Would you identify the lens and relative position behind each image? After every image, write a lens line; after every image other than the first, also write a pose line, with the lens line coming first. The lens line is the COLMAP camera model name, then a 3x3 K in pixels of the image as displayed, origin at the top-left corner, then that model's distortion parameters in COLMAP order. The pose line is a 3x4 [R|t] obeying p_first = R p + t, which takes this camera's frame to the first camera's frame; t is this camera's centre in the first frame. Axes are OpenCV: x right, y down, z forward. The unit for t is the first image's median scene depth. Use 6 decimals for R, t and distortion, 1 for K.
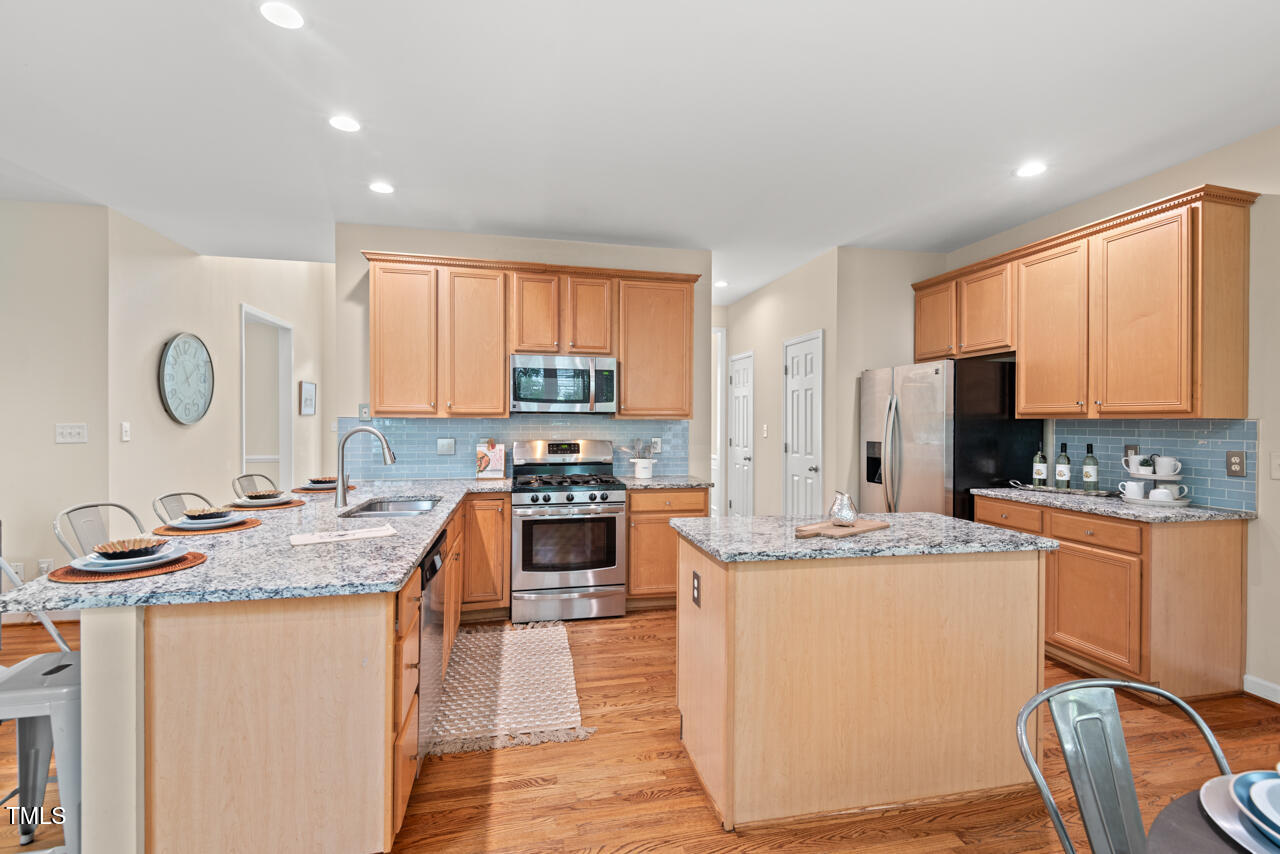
lens RADIAL K [[576.0, 0, 647.4], [0, 576.0, 424.7], [0, 0, 1]] dist [0.002157, -0.009584]
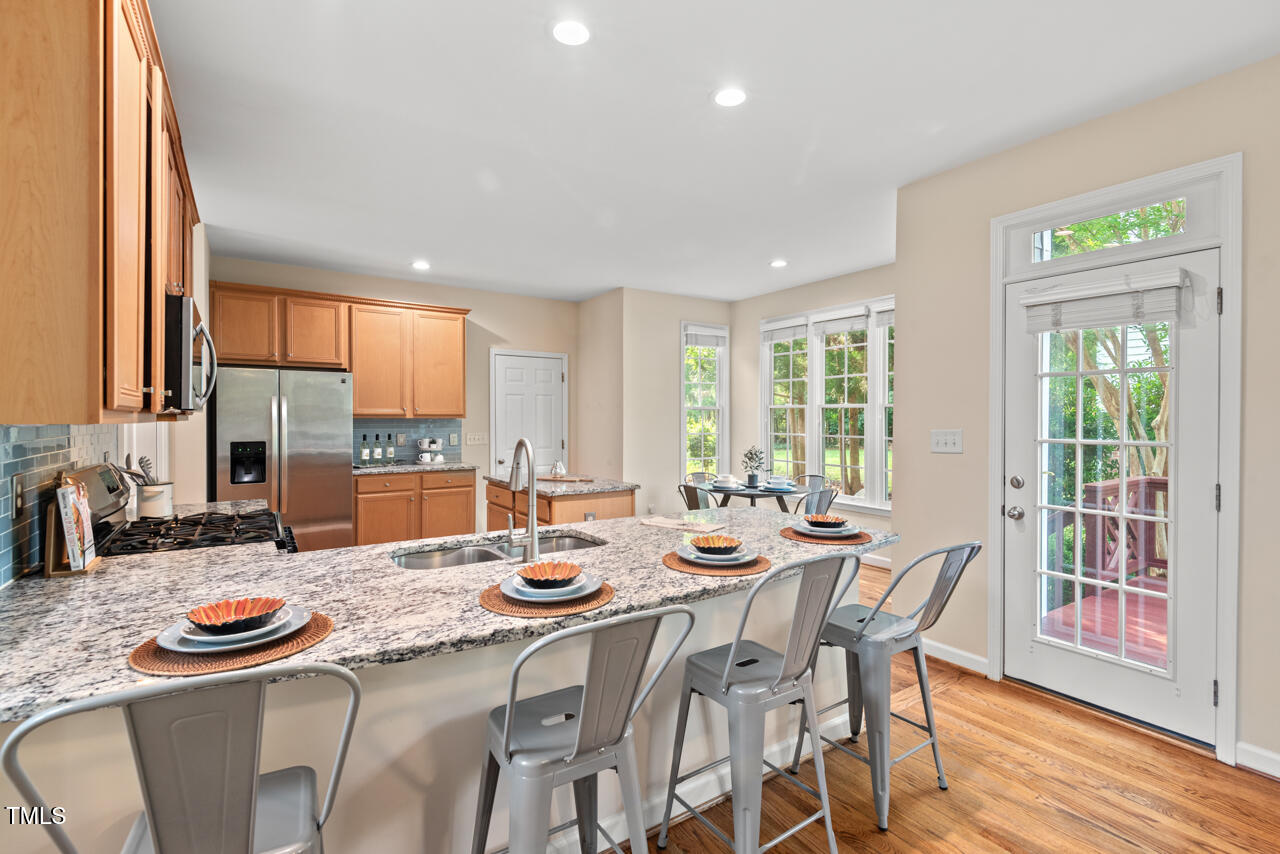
lens RADIAL K [[571.6, 0, 641.1], [0, 571.6, 424.3], [0, 0, 1]] dist [0.000880, -0.001015]
pose [[-0.358117, -0.015620, 0.933546, -1.004018], [0.001763, 0.999847, 0.017406, -0.020594], [-0.933675, 0.007880, -0.358035, 0.942162]]
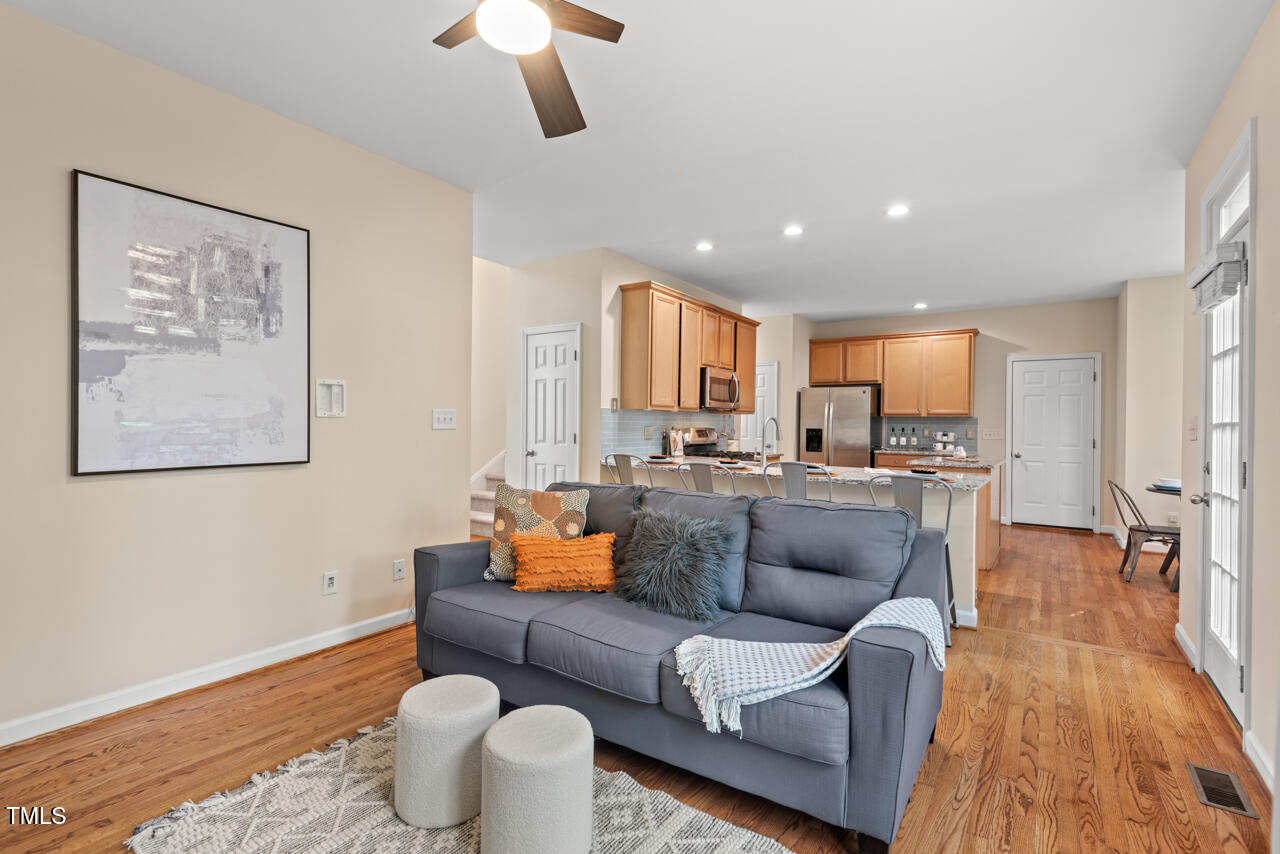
lens RADIAL K [[571.6, 0, 641.1], [0, 571.6, 424.3], [0, 0, 1]] dist [0.000880, -0.001015]
pose [[0.743087, 0.003264, 0.669186, -1.553812], [-0.005525, 0.999984, 0.001257, 0.023212], [-0.669172, -0.004632, 0.743094, 0.056965]]
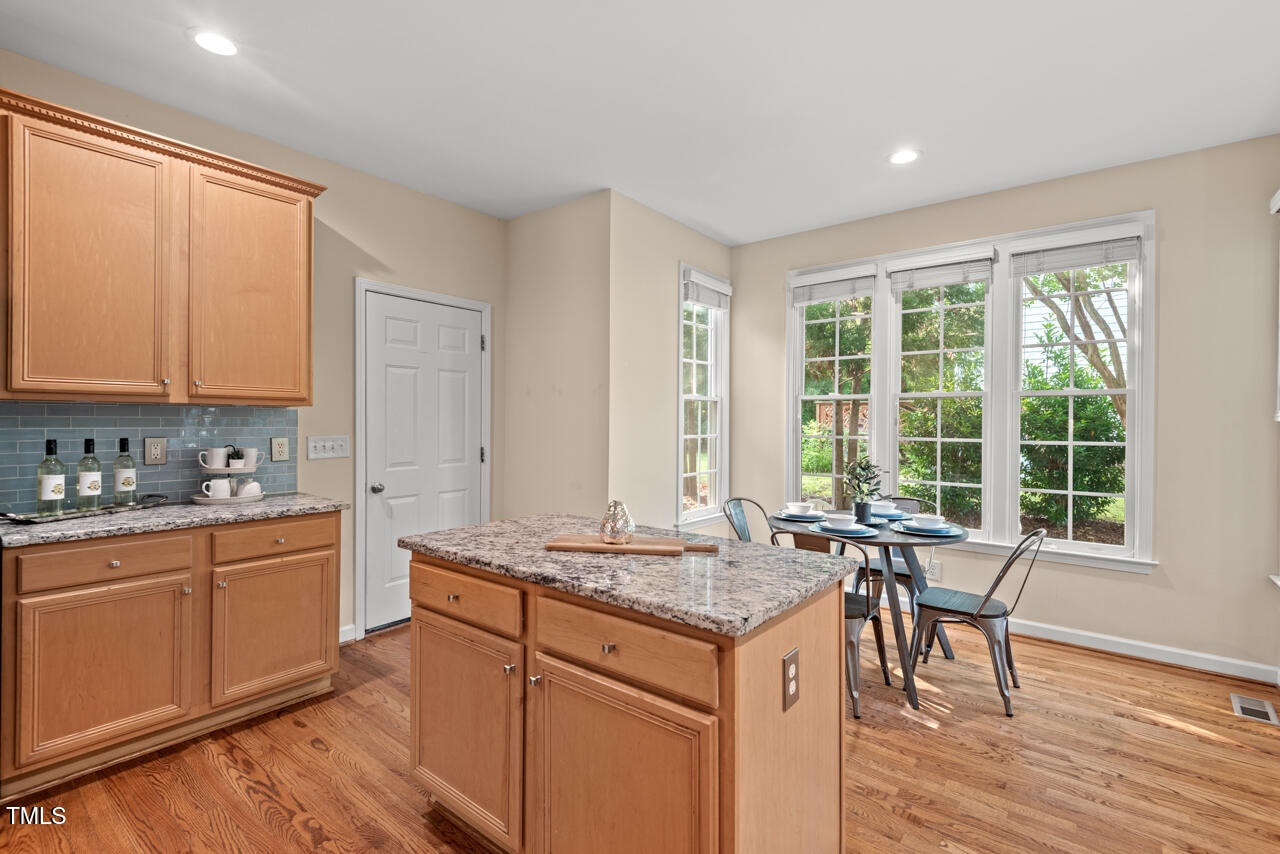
lens RADIAL K [[576.0, 0, 647.4], [0, 576.0, 424.7], [0, 0, 1]] dist [0.002157, -0.009584]
pose [[-0.630066, -0.011063, 0.776462, -0.189586], [-0.004347, 0.999933, 0.010719, 0.006699], [-0.776529, 0.003378, -0.630072, 0.971596]]
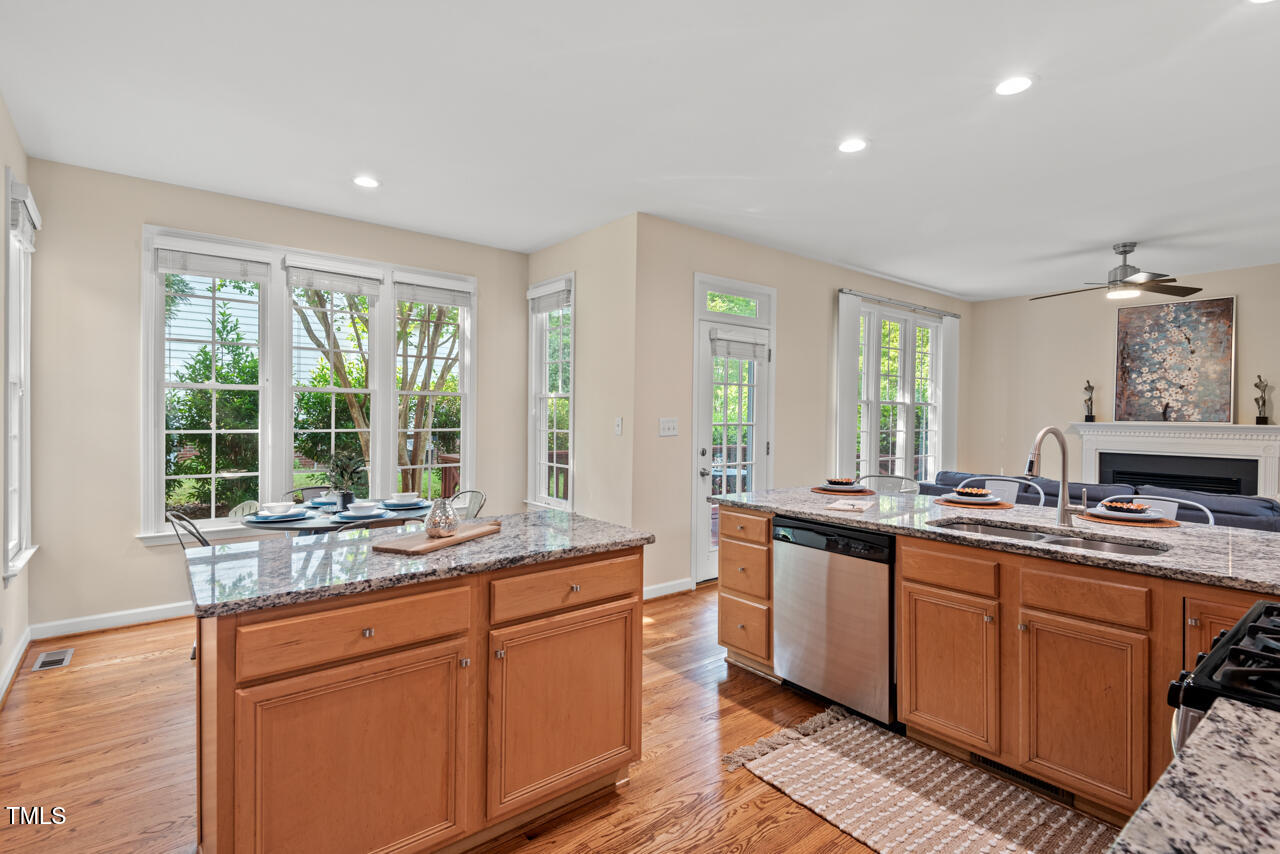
lens RADIAL K [[616.1, 0, 636.7], [0, 616.1, 417.8], [0, 0, 1]] dist [0.000539, 0.000006]
pose [[-0.895647, -0.010588, -0.444639, 0.334425], [-0.016001, 0.999837, 0.008421, -0.005658], [0.444477, 0.014657, -0.895670, 1.293239]]
